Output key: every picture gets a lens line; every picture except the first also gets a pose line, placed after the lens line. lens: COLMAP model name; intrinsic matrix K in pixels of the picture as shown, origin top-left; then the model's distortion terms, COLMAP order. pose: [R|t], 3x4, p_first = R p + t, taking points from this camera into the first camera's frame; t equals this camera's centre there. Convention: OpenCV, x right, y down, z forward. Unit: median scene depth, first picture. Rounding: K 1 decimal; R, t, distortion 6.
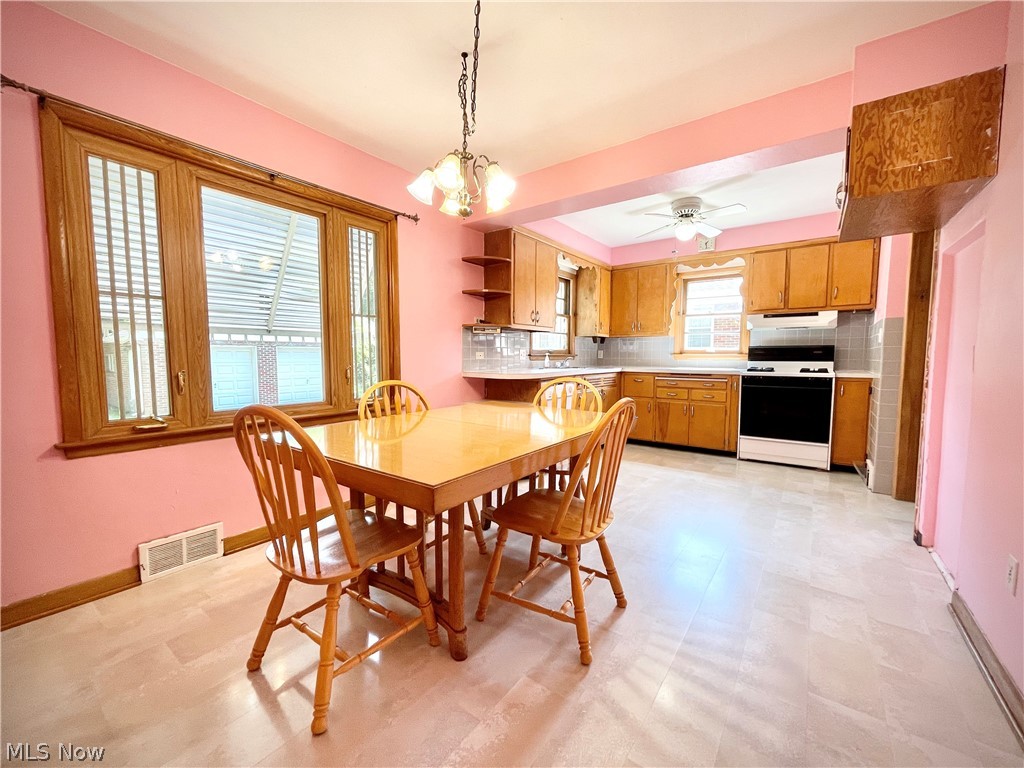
lens RADIAL K [[414.6, 0, 508.0], [0, 414.6, 385.3], [0, 0, 1]] dist [-0.001239, -0.000033]
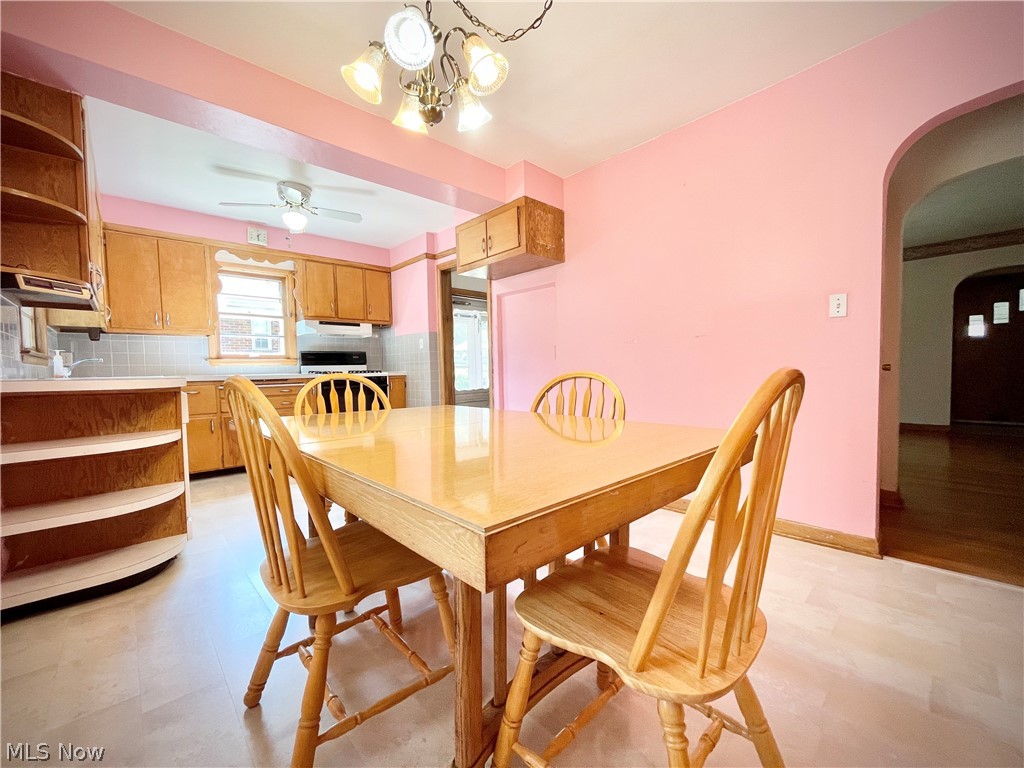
lens RADIAL K [[414.6, 0, 507.3], [0, 414.6, 385.3], [0, 0, 1]] dist [-0.001239, -0.000033]
pose [[0.199943, -0.048649, 0.978599, -0.328184], [0.088744, 0.995561, 0.031361, 0.001557], [-0.975780, 0.080574, 0.203373, 0.330616]]
